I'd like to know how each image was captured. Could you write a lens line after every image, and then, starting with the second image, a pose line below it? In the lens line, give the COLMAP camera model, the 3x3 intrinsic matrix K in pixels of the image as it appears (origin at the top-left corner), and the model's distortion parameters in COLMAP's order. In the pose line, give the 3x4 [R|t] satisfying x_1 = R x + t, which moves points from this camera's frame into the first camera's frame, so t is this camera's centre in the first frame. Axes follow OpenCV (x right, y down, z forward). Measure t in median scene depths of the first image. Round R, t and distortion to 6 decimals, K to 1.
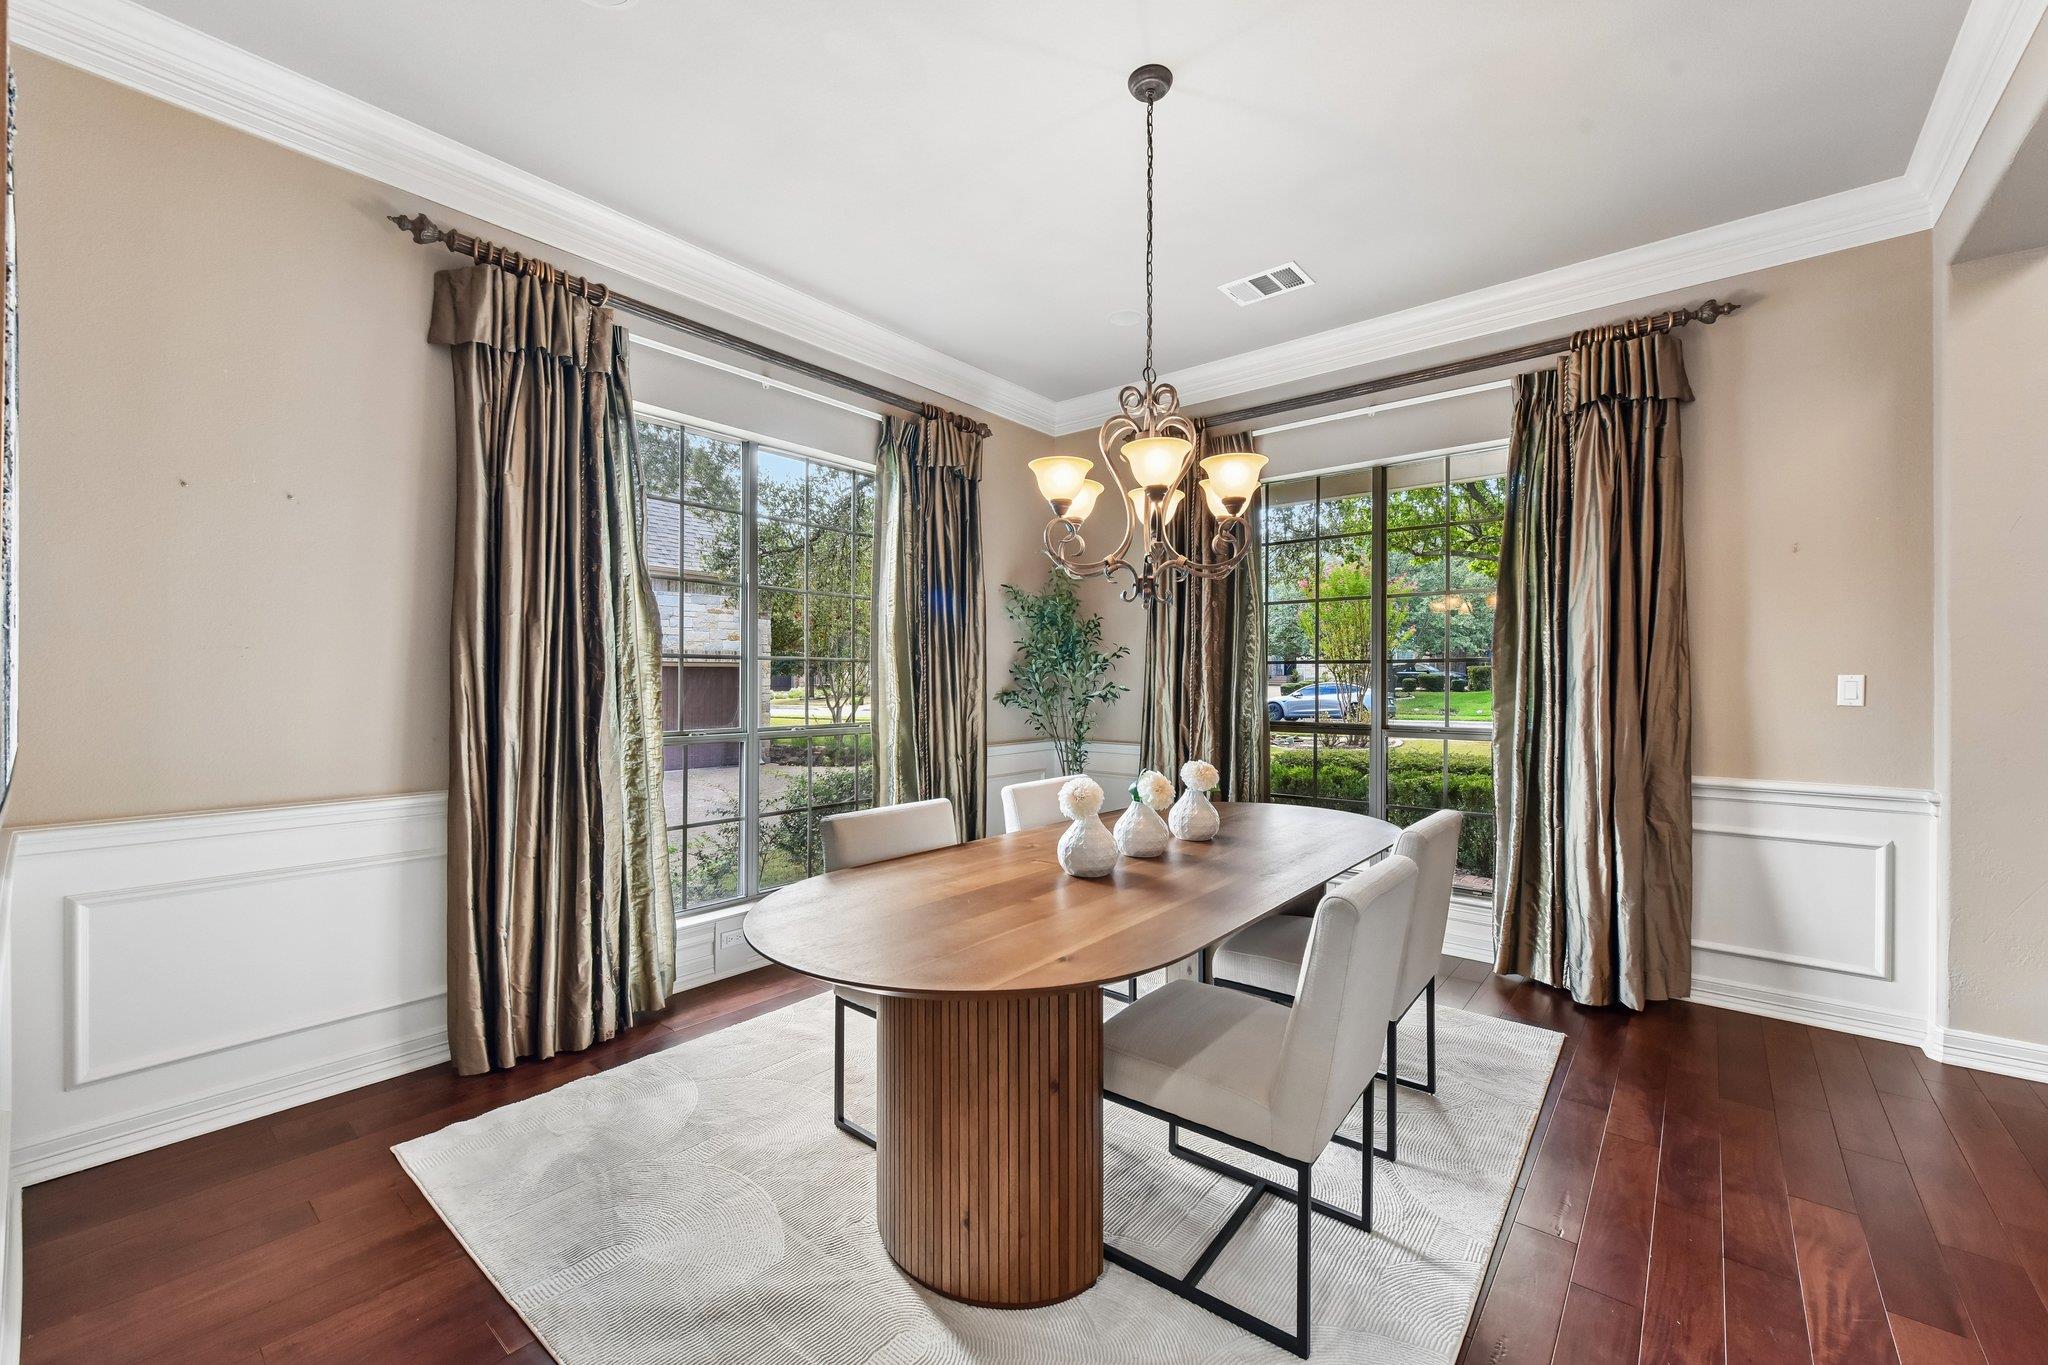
lens RADIAL K [[812.8, 0, 1029.2], [0, 812.8, 679.3], [0, 0, 1]] dist [-0.003450, -0.002566]
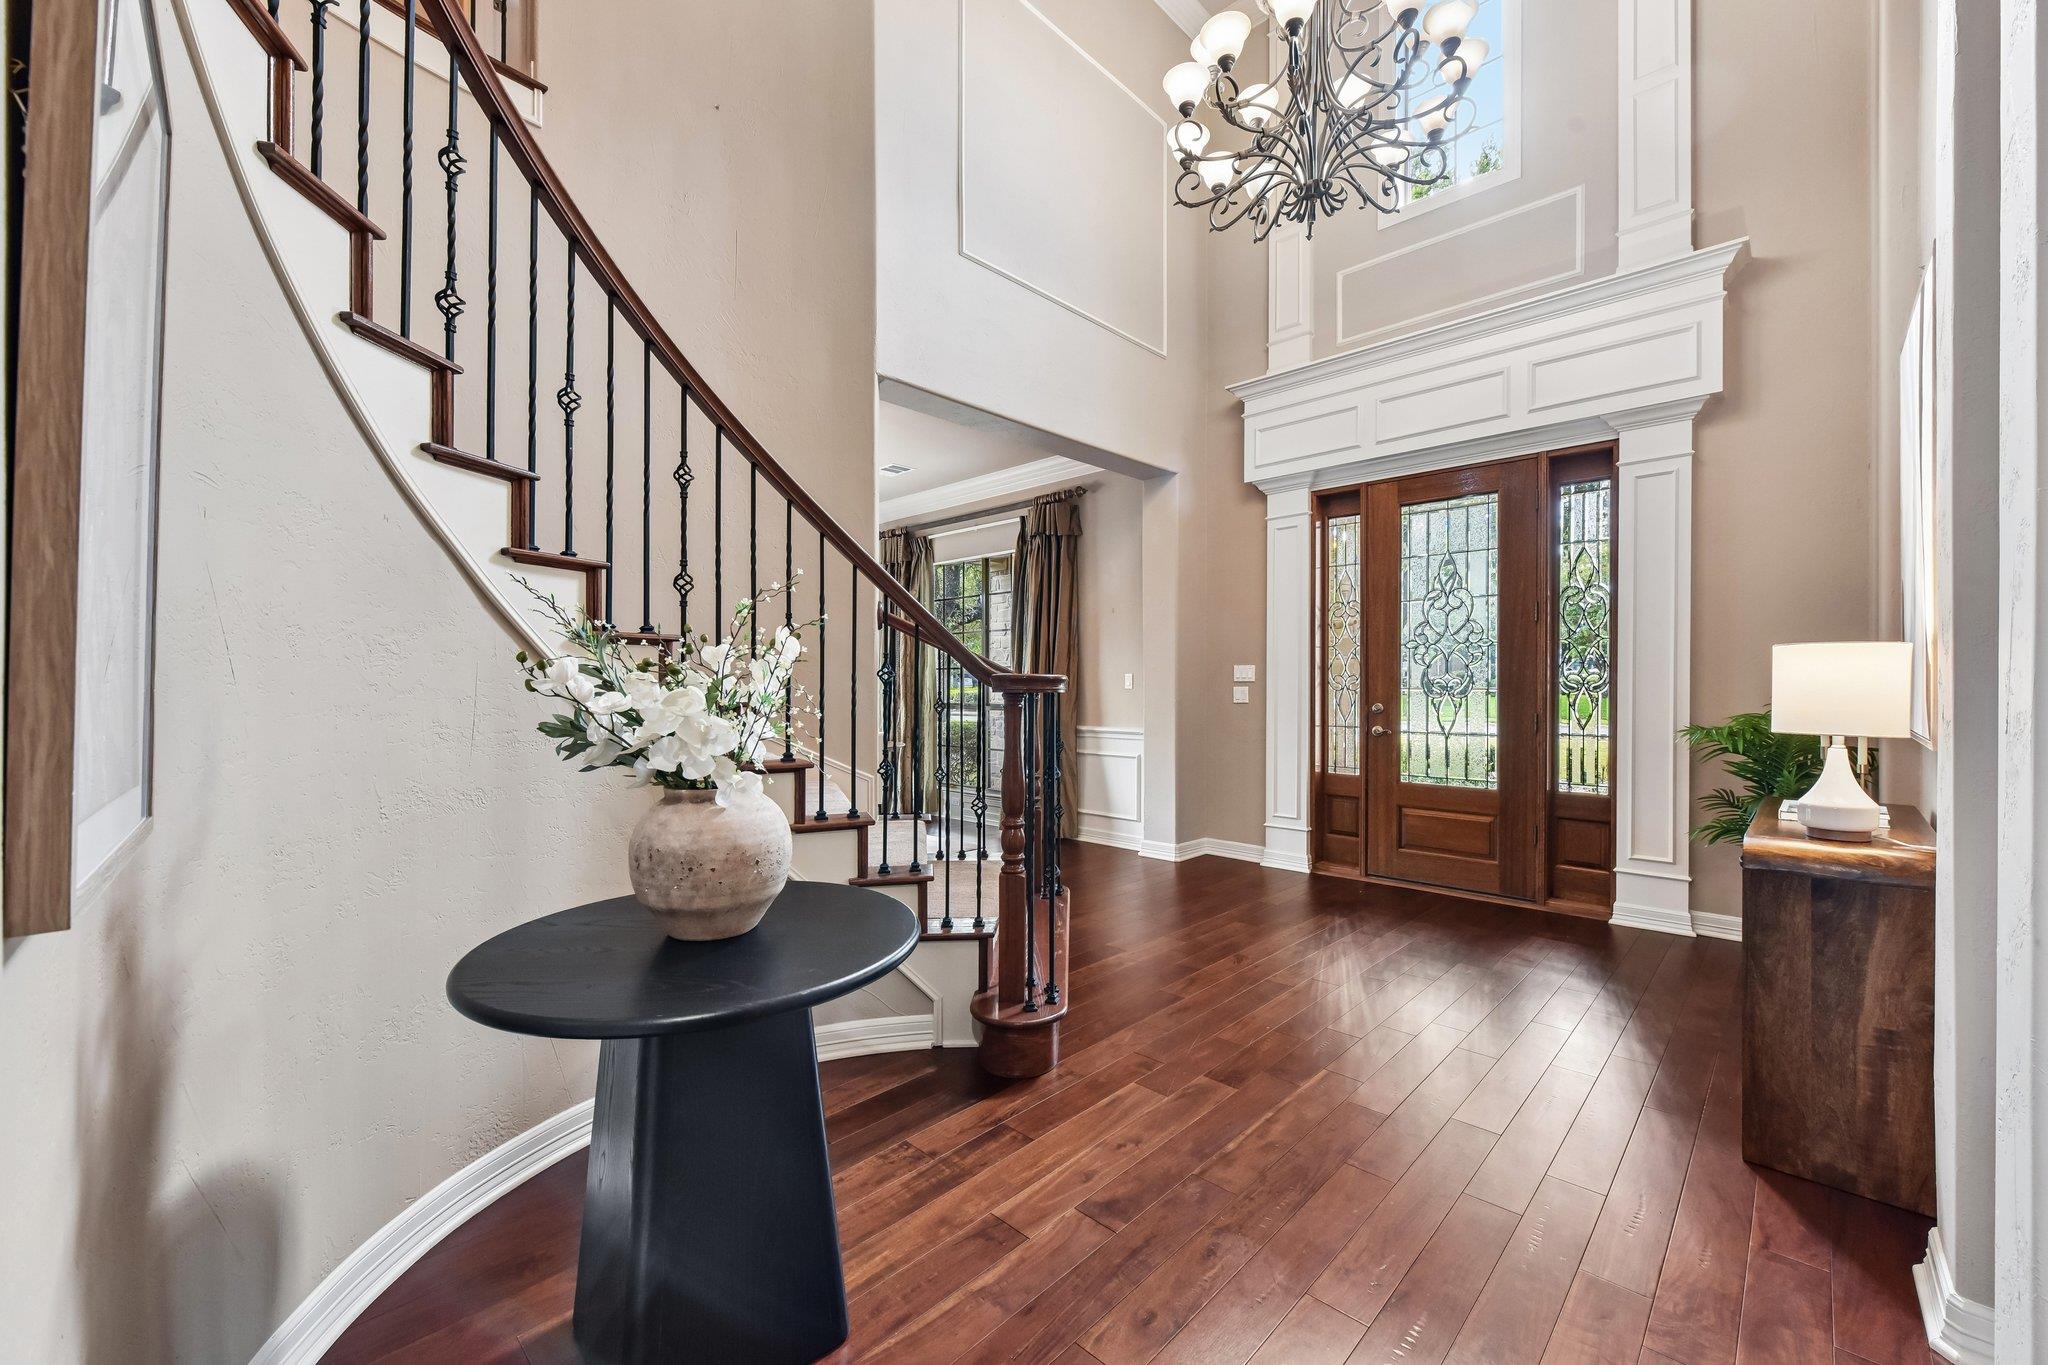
lens RADIAL K [[812.8, 0, 1027.7], [0, 812.8, 688.0], [0, 0, 1]] dist [-0.003450, -0.002566]
pose [[0.995926, 0.003677, -0.090103, 0.870276], [-0.003644, 0.999993, 0.000535, 0.027845], [0.090104, -0.000204, 0.995932, -0.978053]]
